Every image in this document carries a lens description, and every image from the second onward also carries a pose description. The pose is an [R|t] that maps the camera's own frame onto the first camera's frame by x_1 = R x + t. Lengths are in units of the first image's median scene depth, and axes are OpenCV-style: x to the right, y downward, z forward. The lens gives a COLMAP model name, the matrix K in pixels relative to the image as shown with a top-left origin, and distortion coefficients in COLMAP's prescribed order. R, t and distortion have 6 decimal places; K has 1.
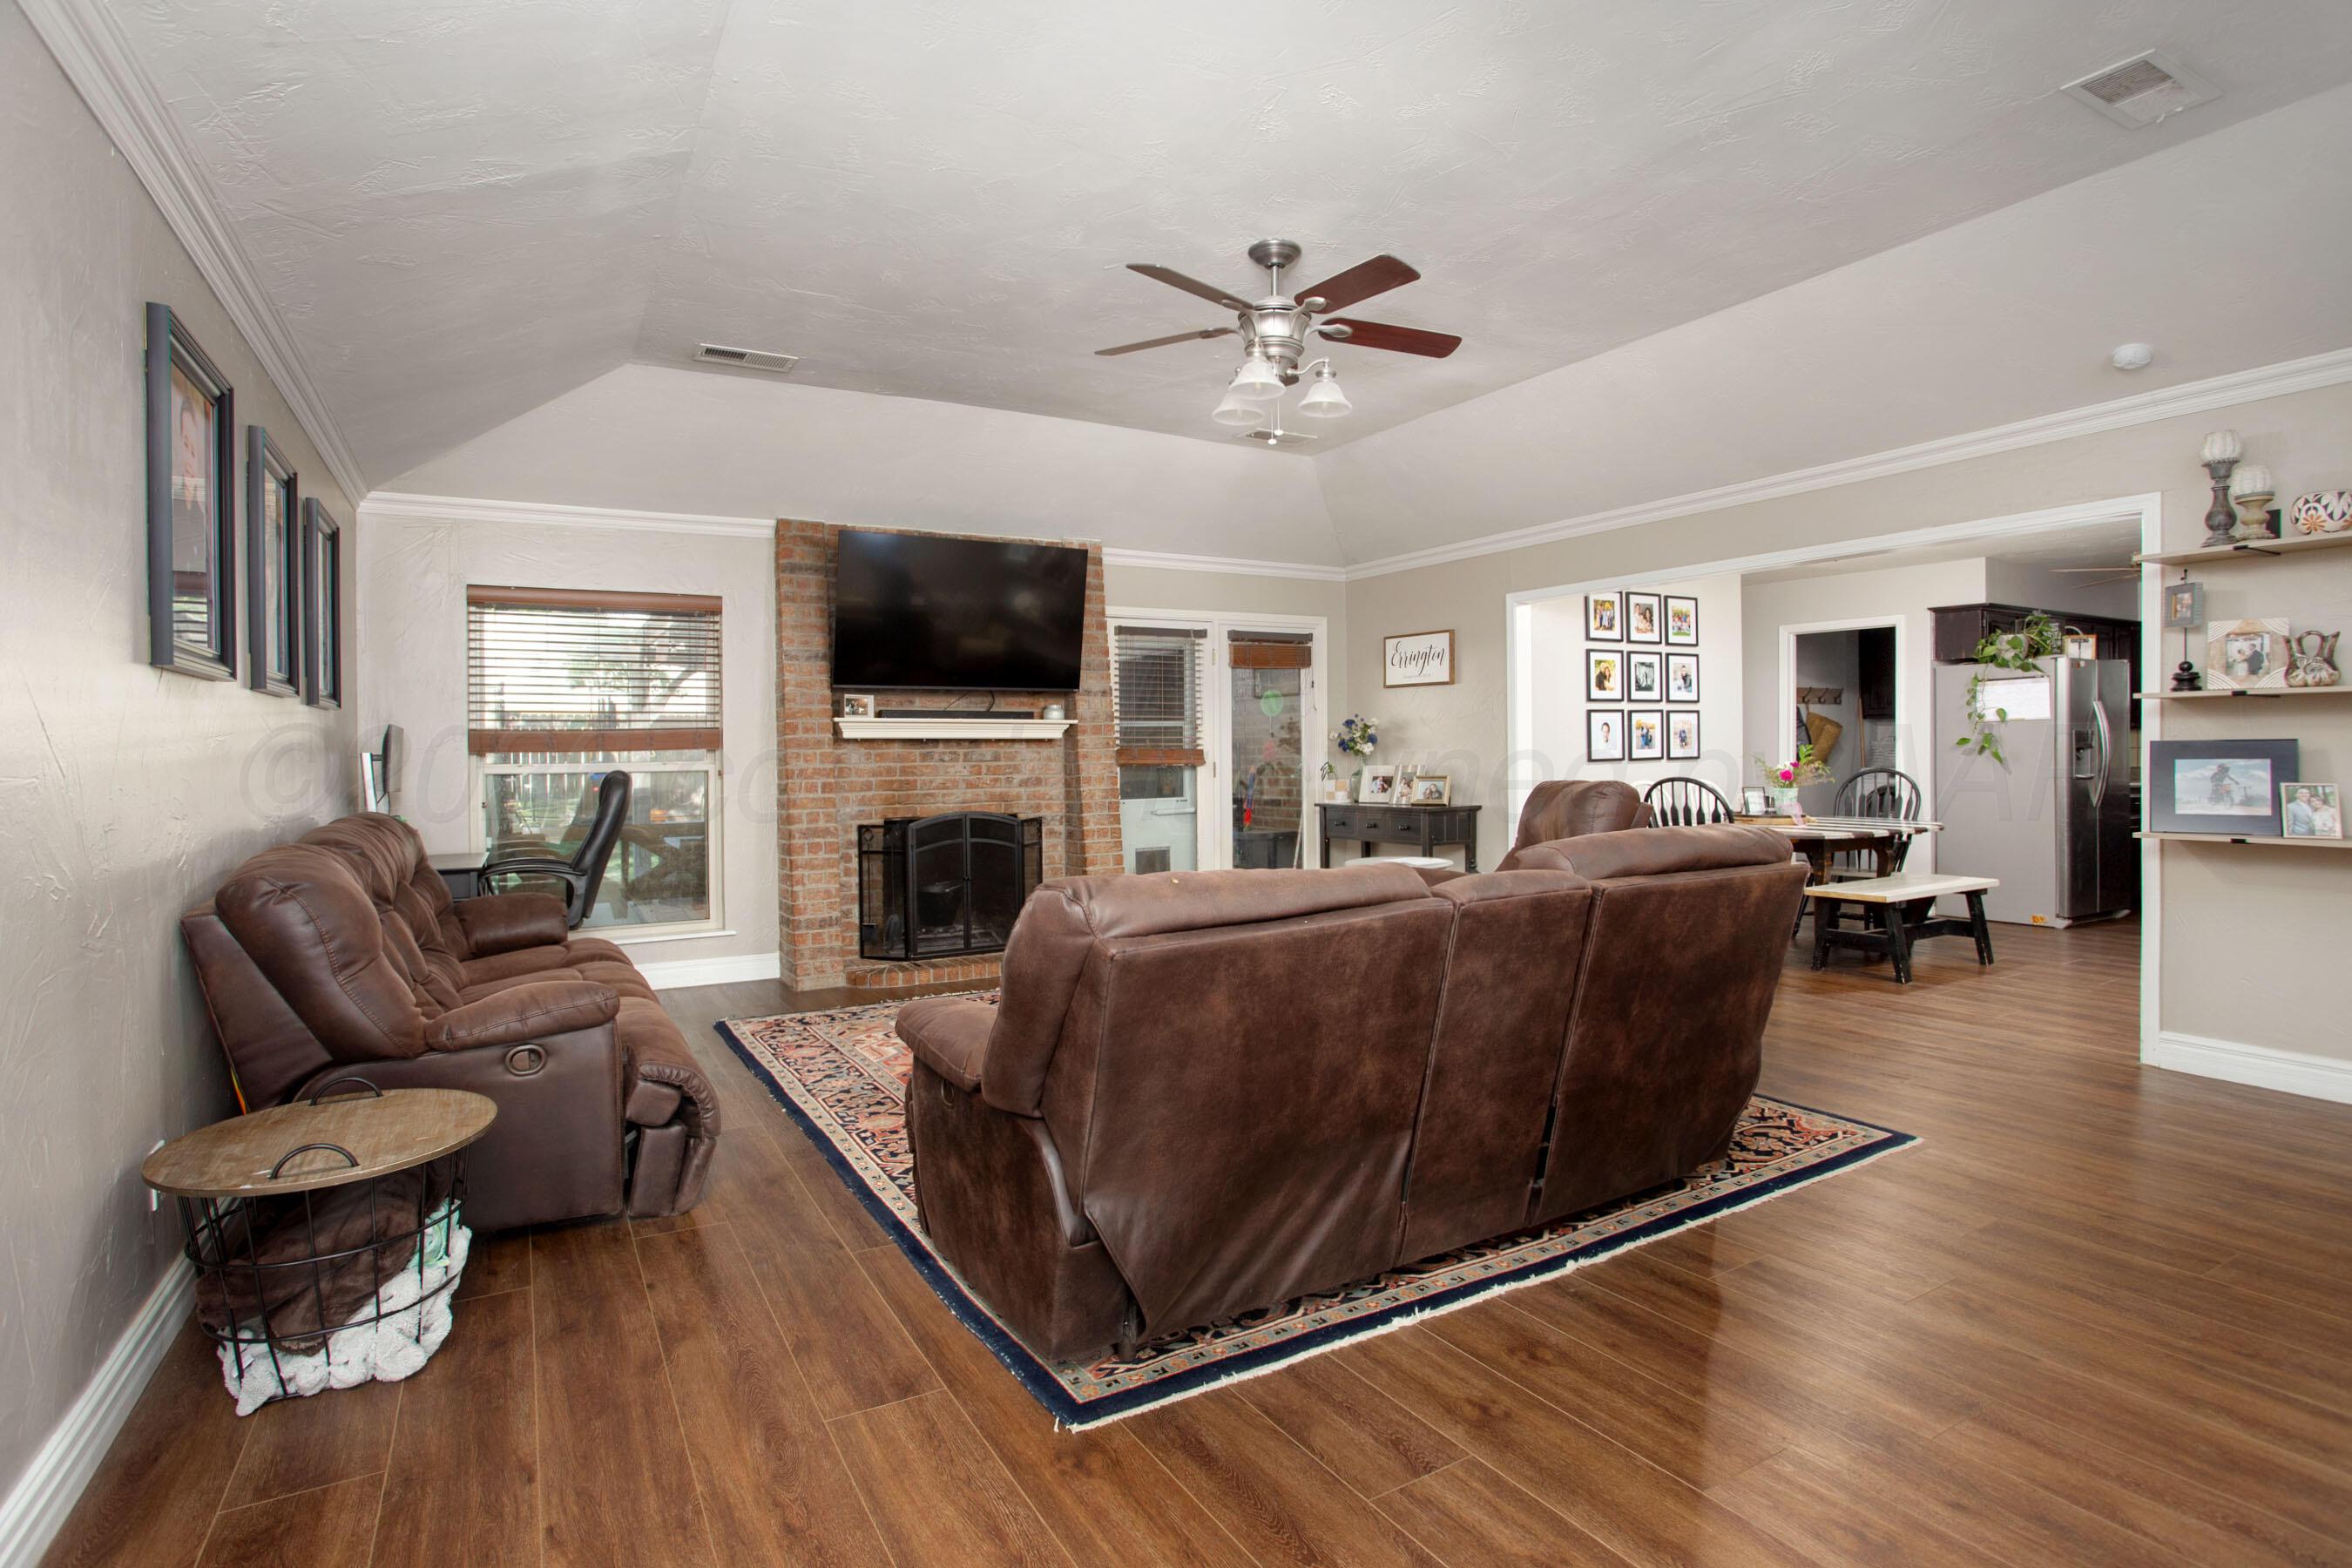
lens RADIAL K [[1160.8, 0, 1176.0], [0, 1160.8, 784.0], [0, 0, 1]] dist [-0.050016, -0.000094]
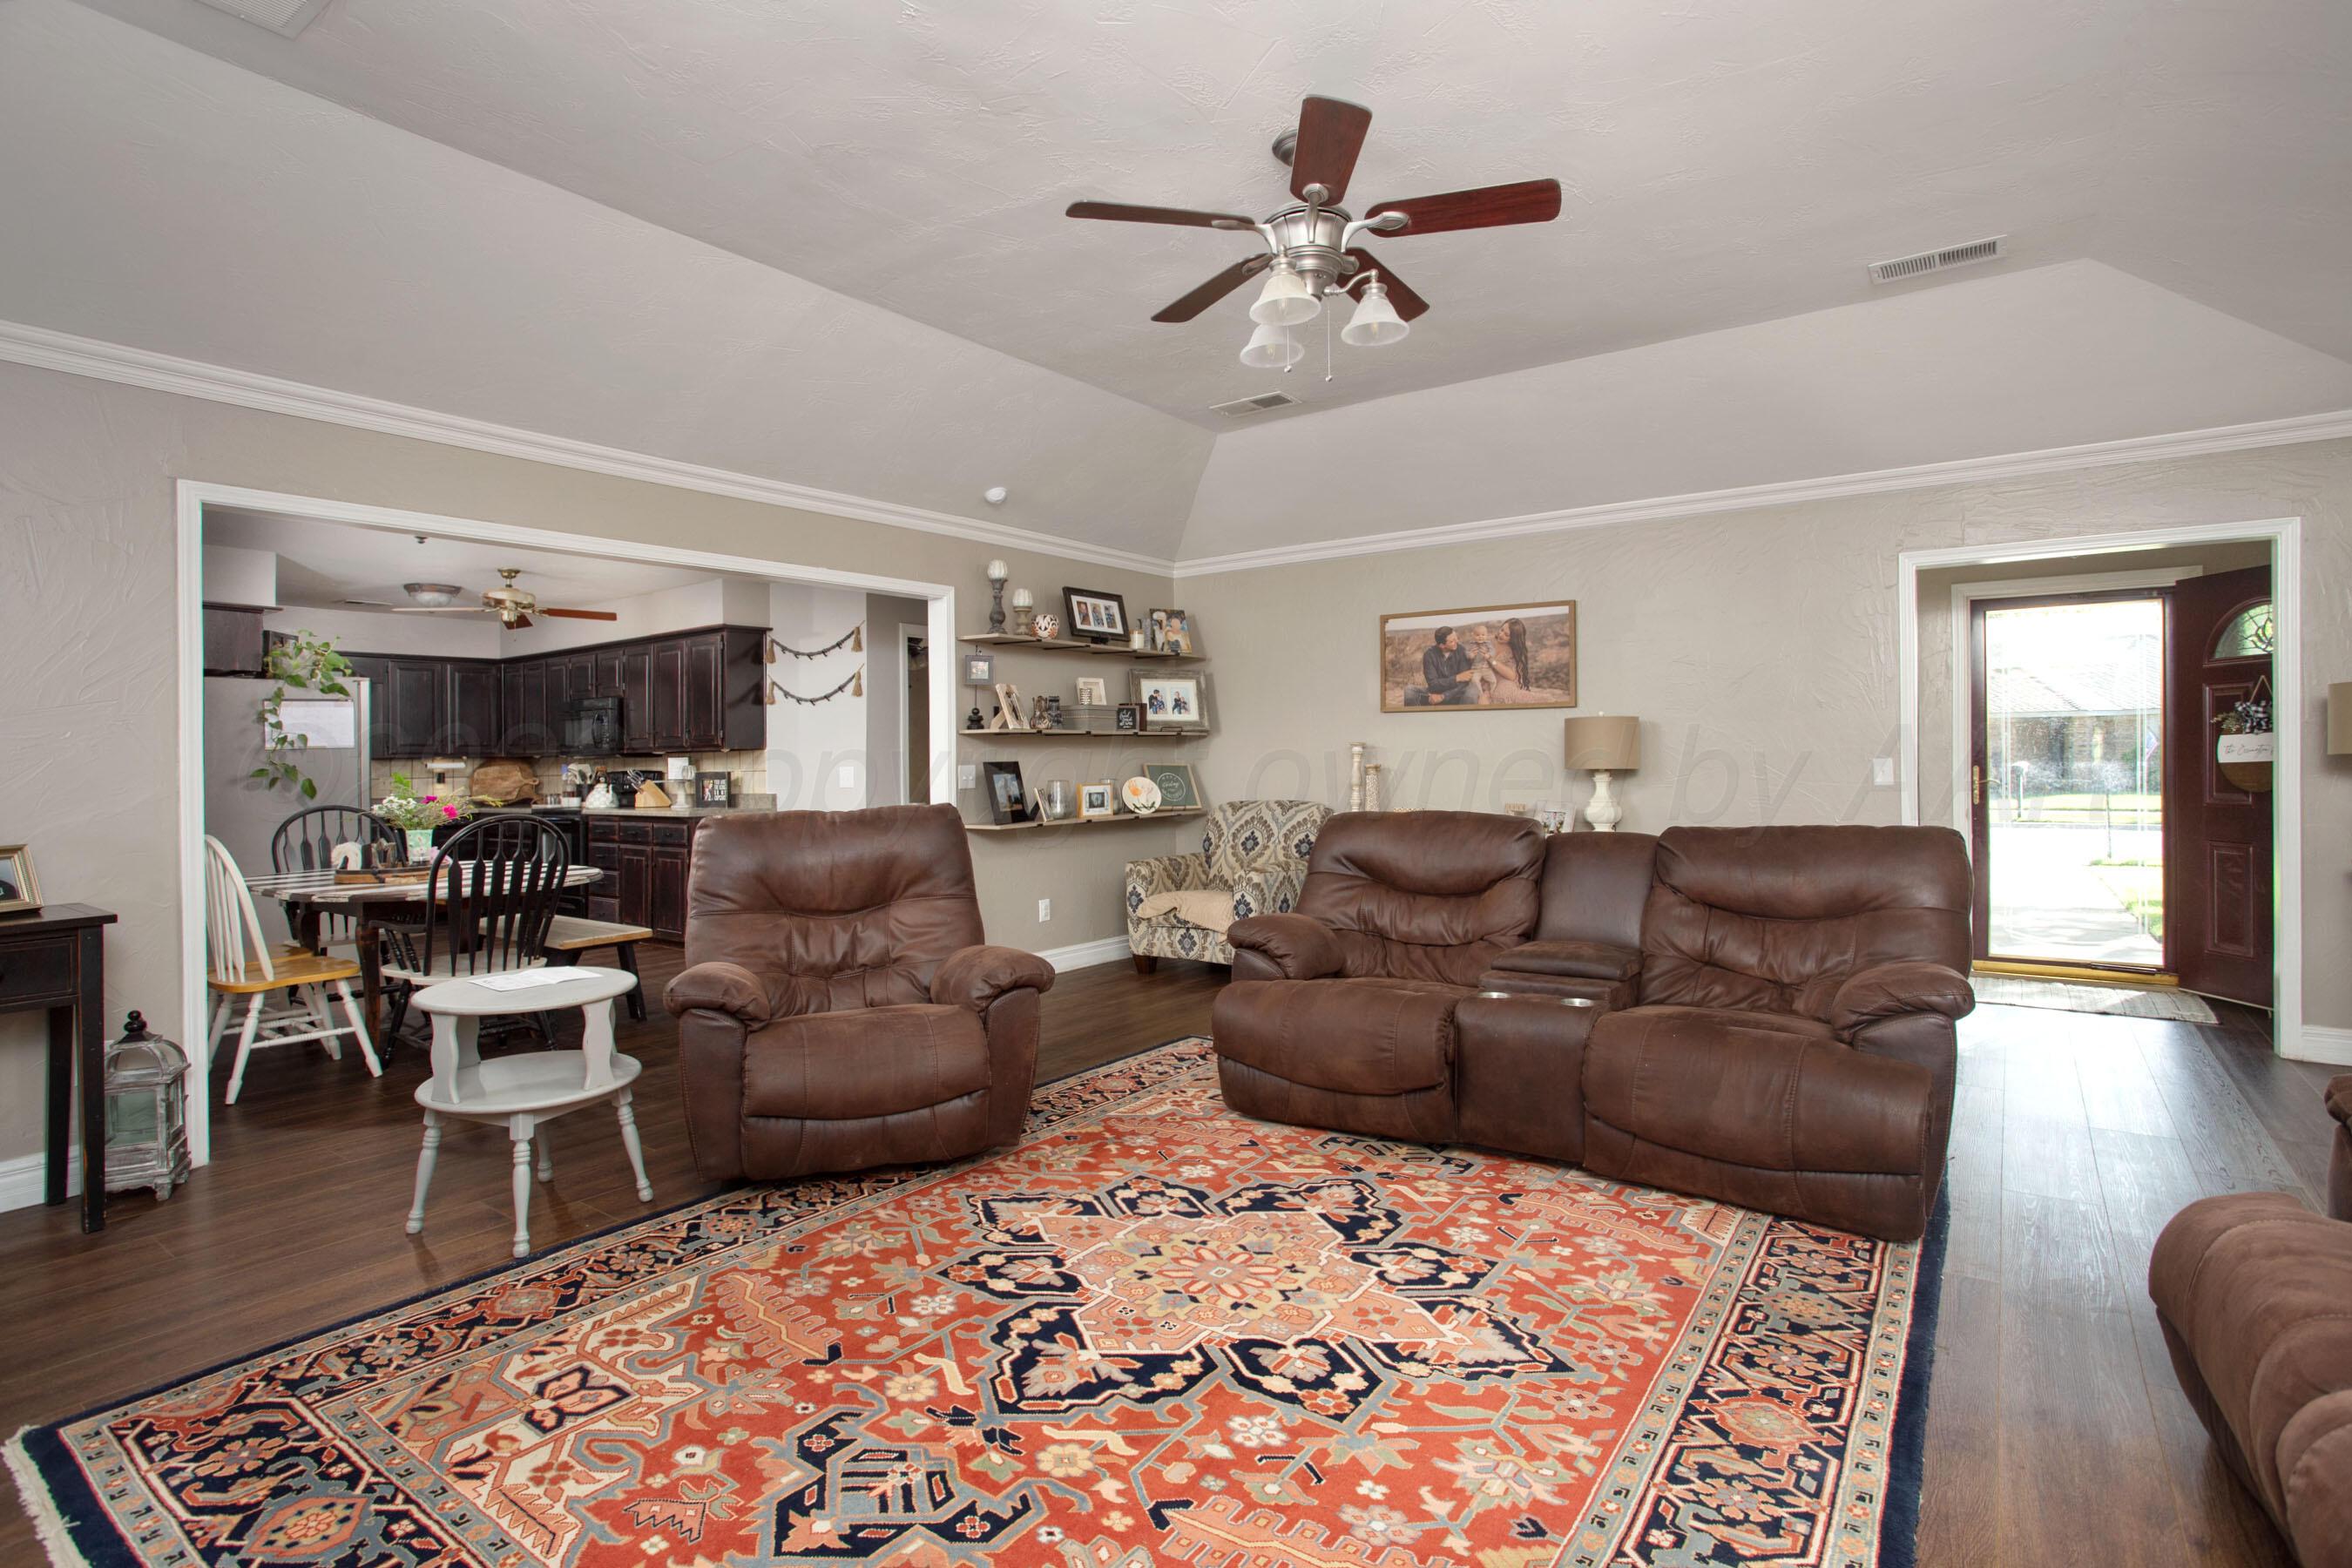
lens RADIAL K [[1183.7, 0, 1195.9], [0, 1183.7, 773.4], [0, 0, 1]] dist [-0.077057, 0.044046]
pose [[-0.432271, 0.009273, 0.901696, -0.376569], [0.044425, 0.998952, 0.011025, -0.016530], [-0.900649, 0.044824, -0.432230, 0.846034]]
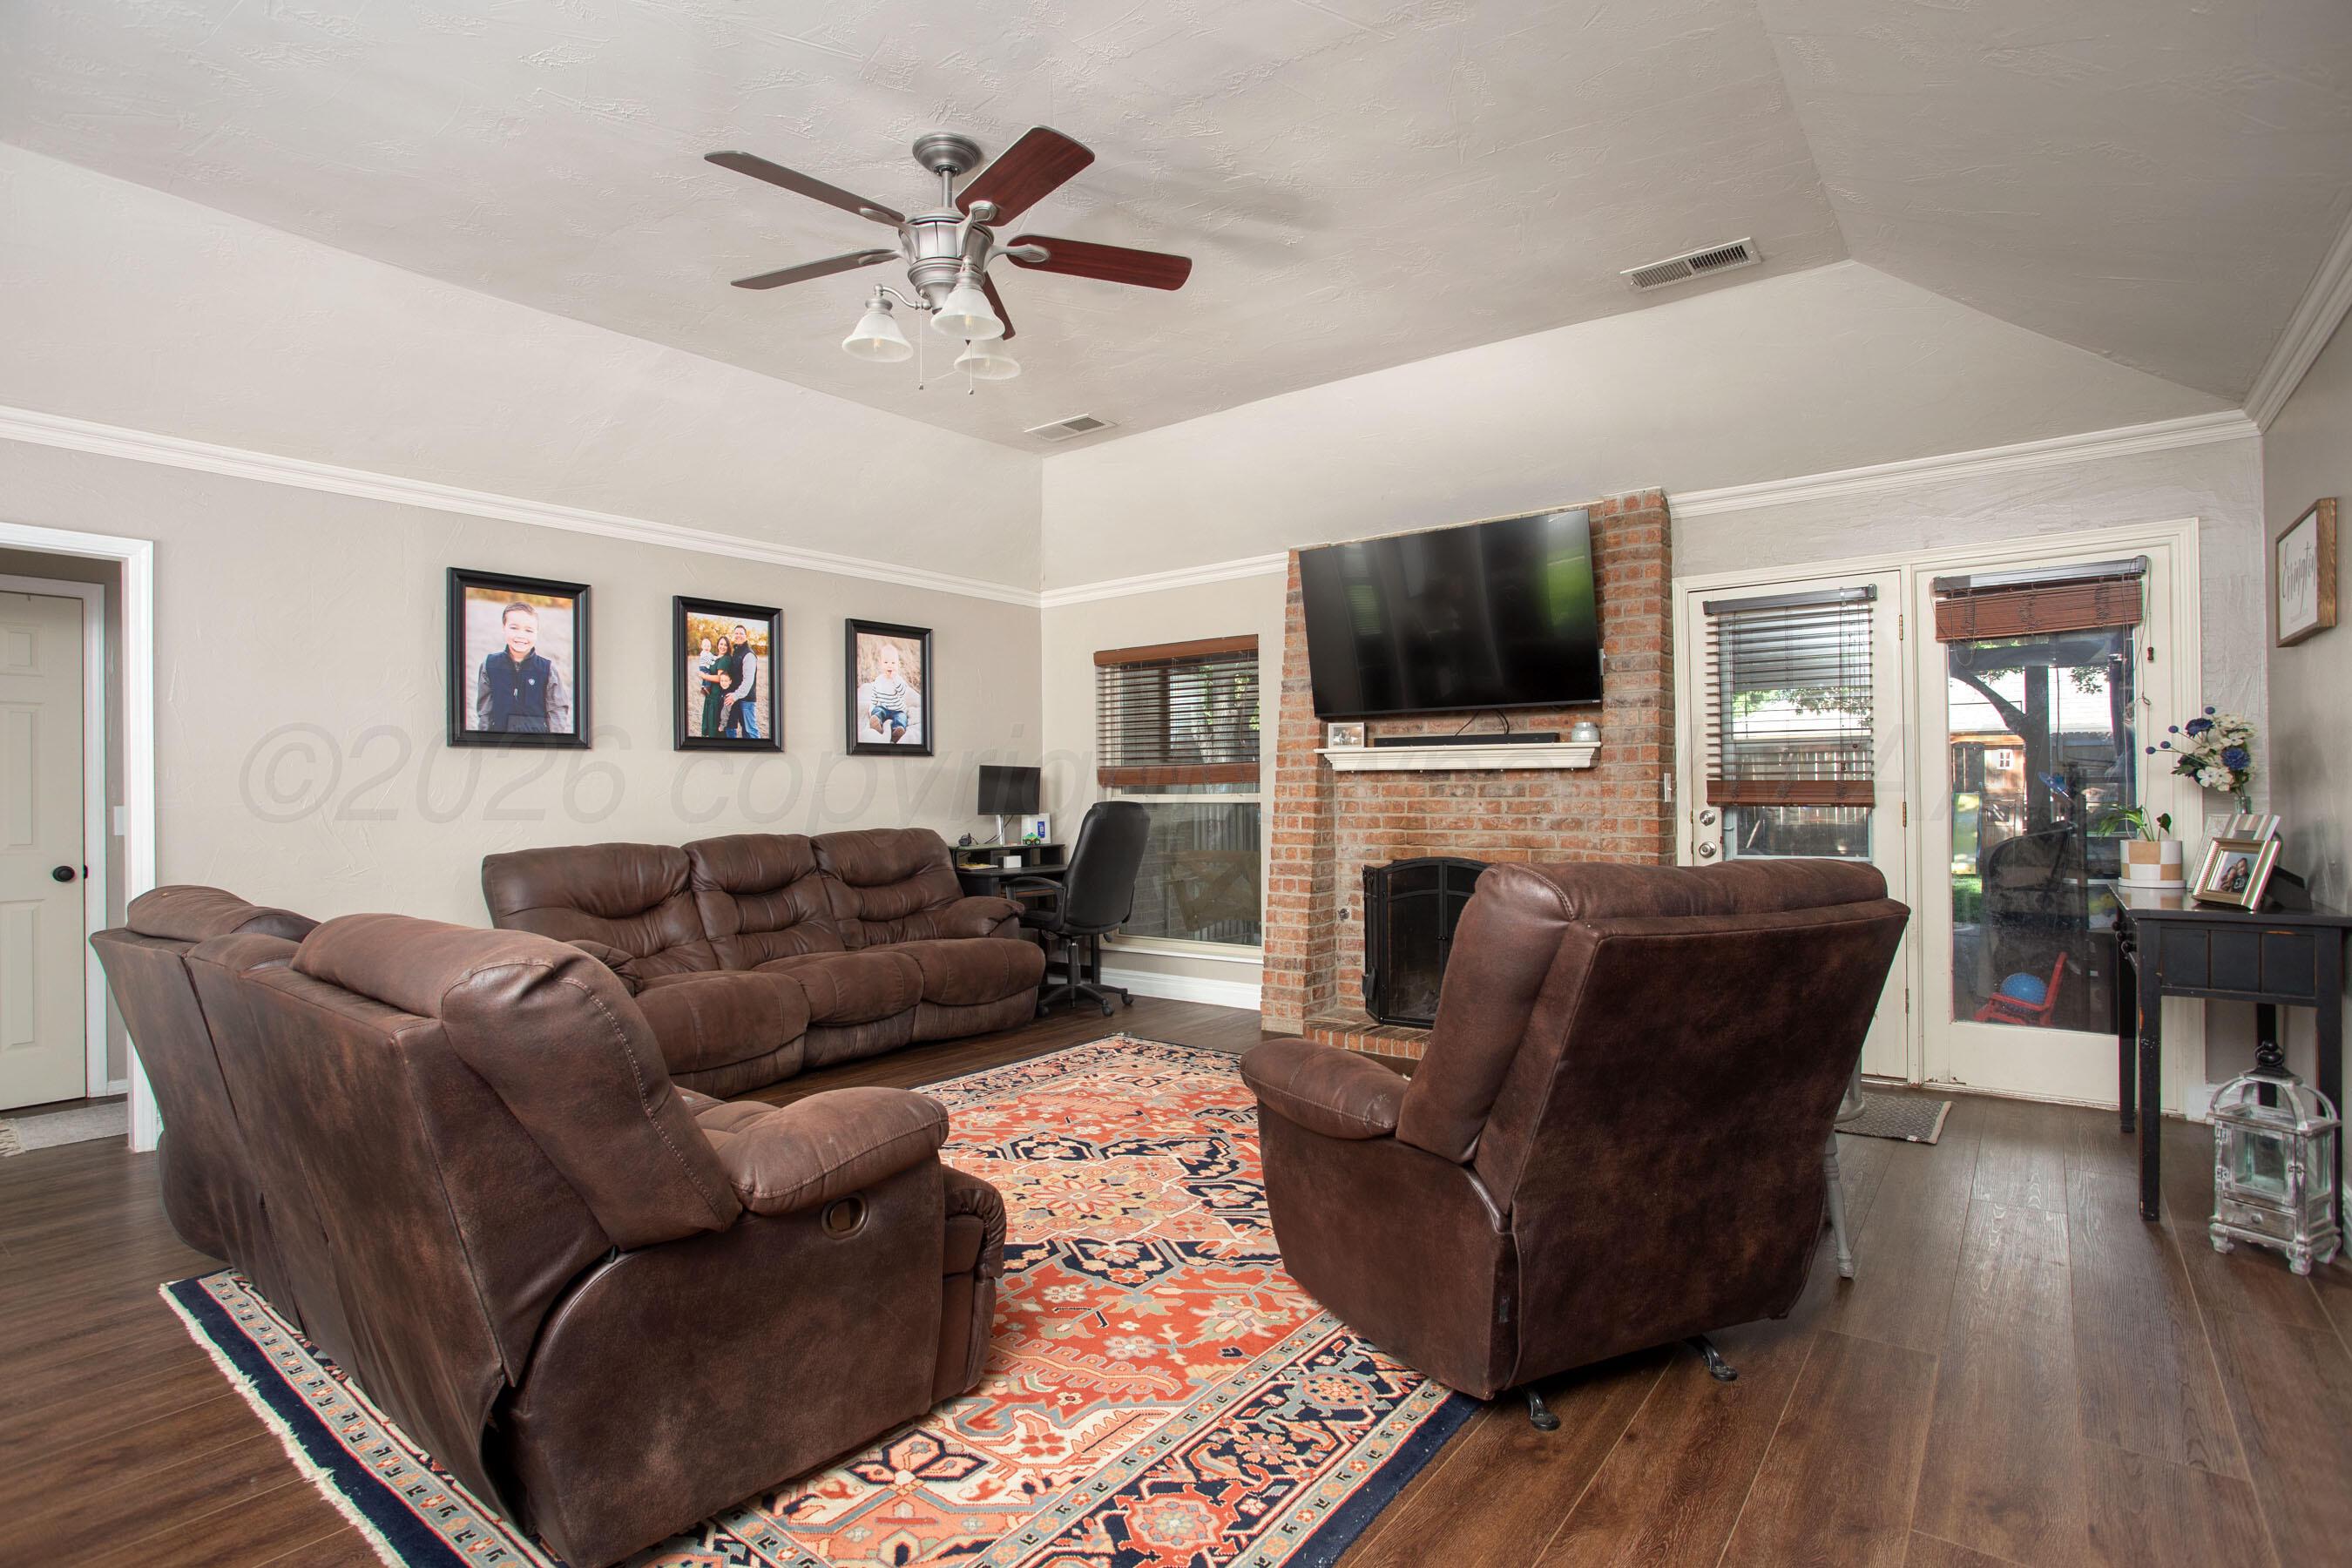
lens RADIAL K [[1160.8, 0, 1176.0], [0, 1160.8, 784.0], [0, 0, 1]] dist [-0.050016, -0.000094]
pose [[0.394365, 0.001376, -0.918953, 0.501024], [-0.021907, 0.999729, -0.007905, -0.017666], [0.918693, 0.023249, 0.394289, 0.493901]]
